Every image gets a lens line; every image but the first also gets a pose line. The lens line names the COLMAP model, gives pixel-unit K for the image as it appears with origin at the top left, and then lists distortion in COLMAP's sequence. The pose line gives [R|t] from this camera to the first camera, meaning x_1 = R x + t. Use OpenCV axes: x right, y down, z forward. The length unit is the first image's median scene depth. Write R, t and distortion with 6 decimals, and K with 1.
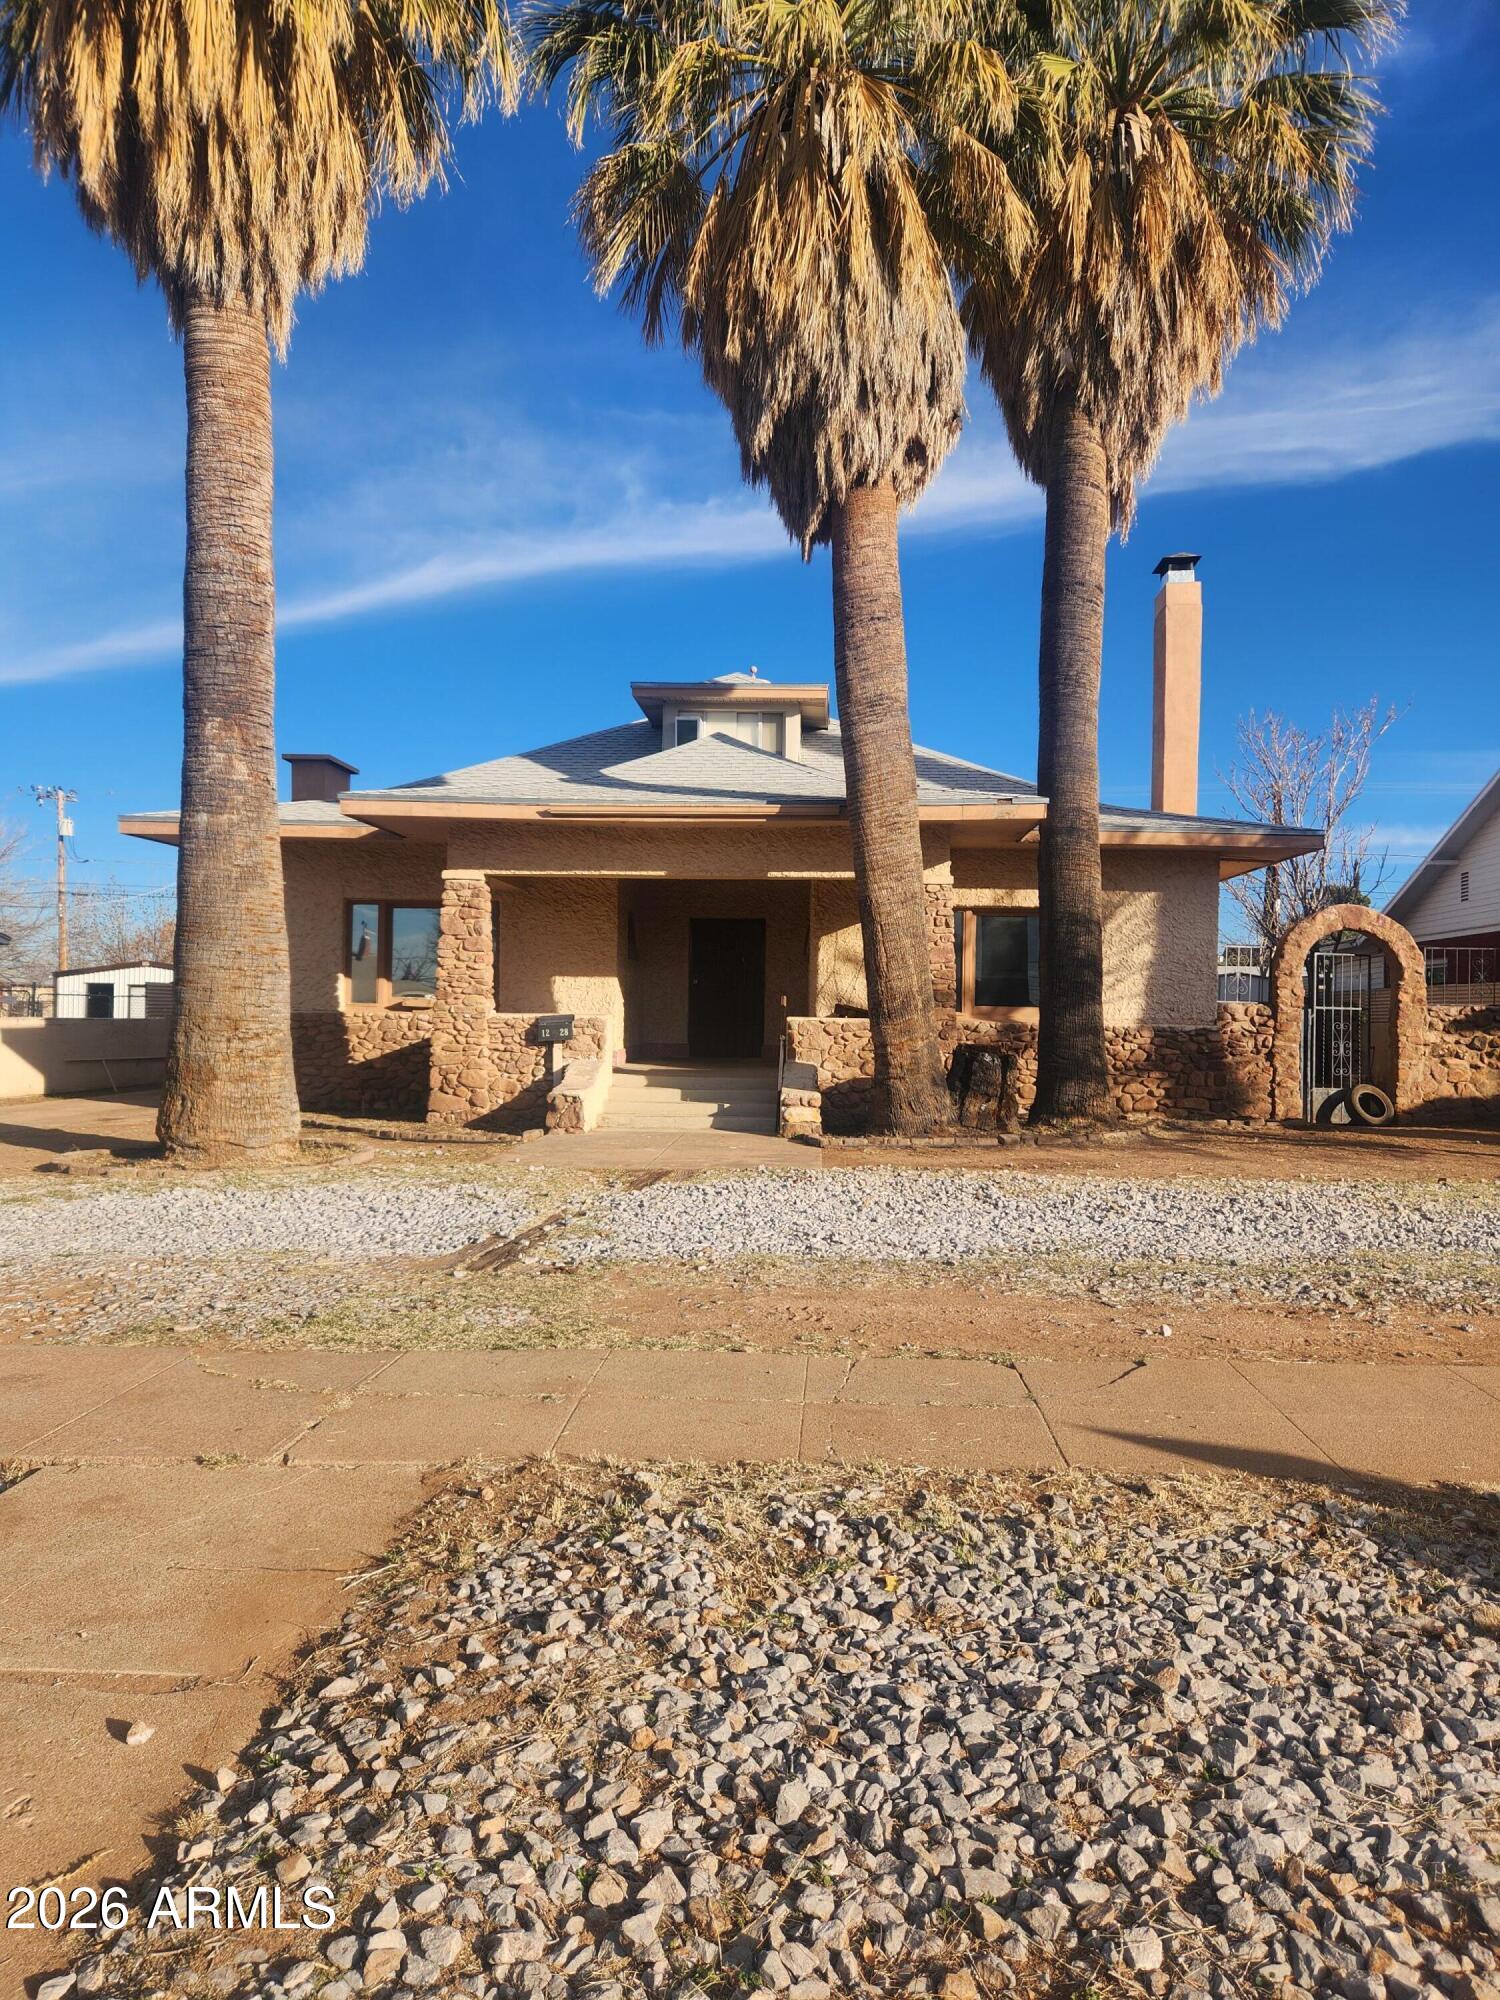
lens RADIAL K [[1339.1, 0, 750.1], [0, 1339.1, 1030.9], [0, 0, 1]] dist [0.049577, -0.000329]
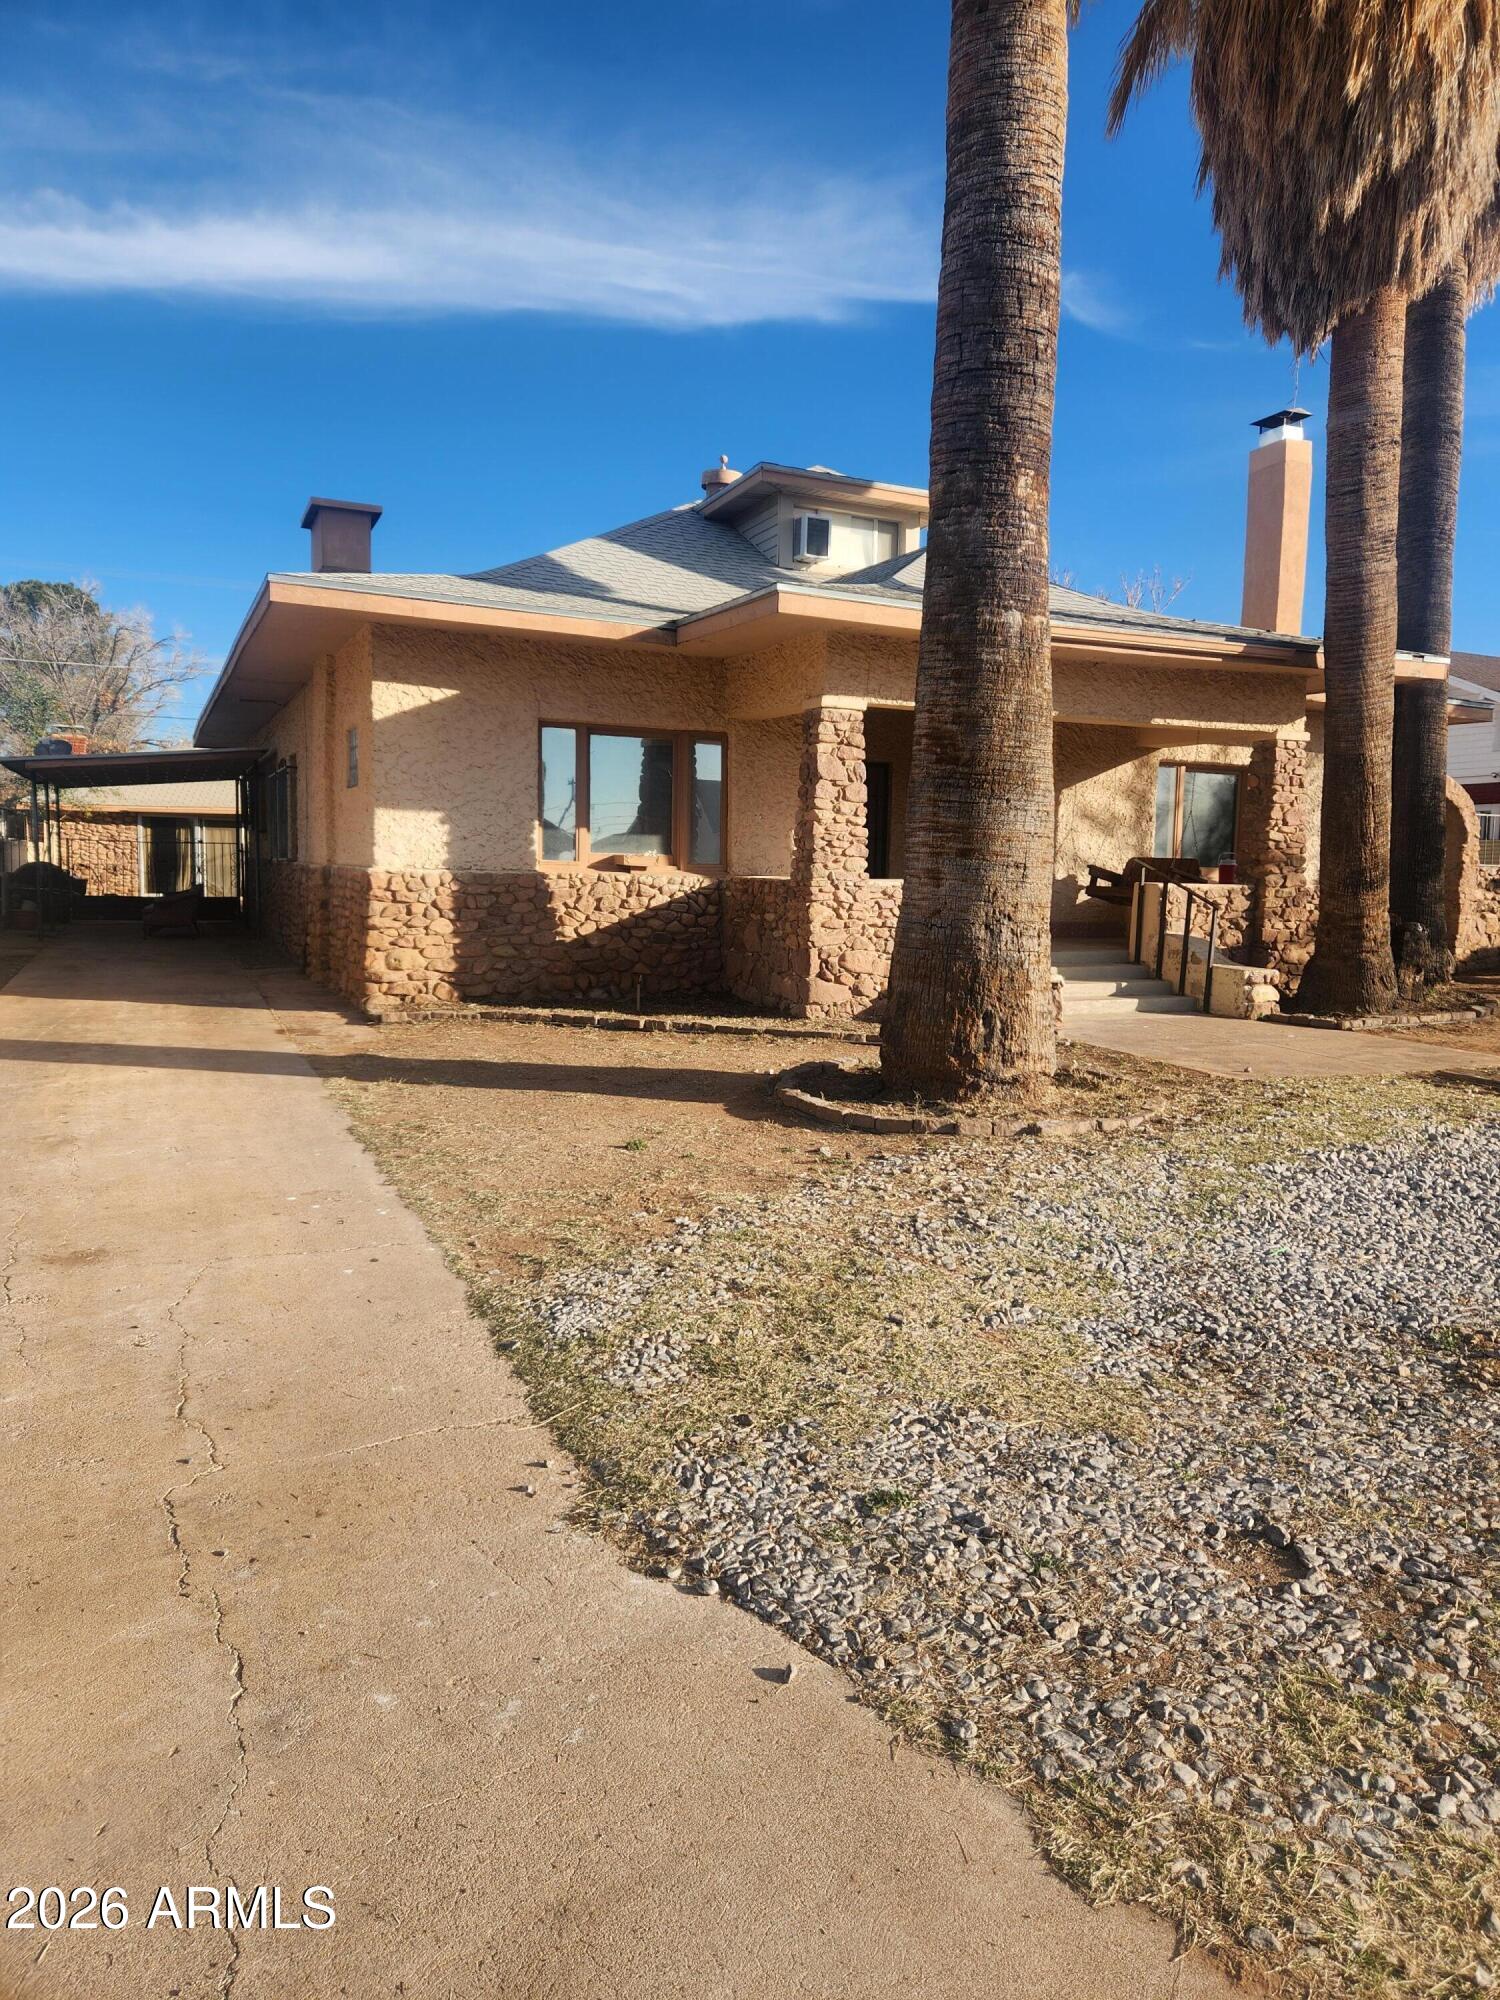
lens RADIAL K [[1339.8, 0, 750.0], [0, 1339.8, 1000.0], [0, 0, 1]] dist [0.043381, -0.000751]
pose [[0.883398, -0.043823, 0.466571, -0.555902], [-0.005196, 0.994641, 0.103261, -0.021270], [-0.468595, -0.093645, 0.878436, 0.282350]]
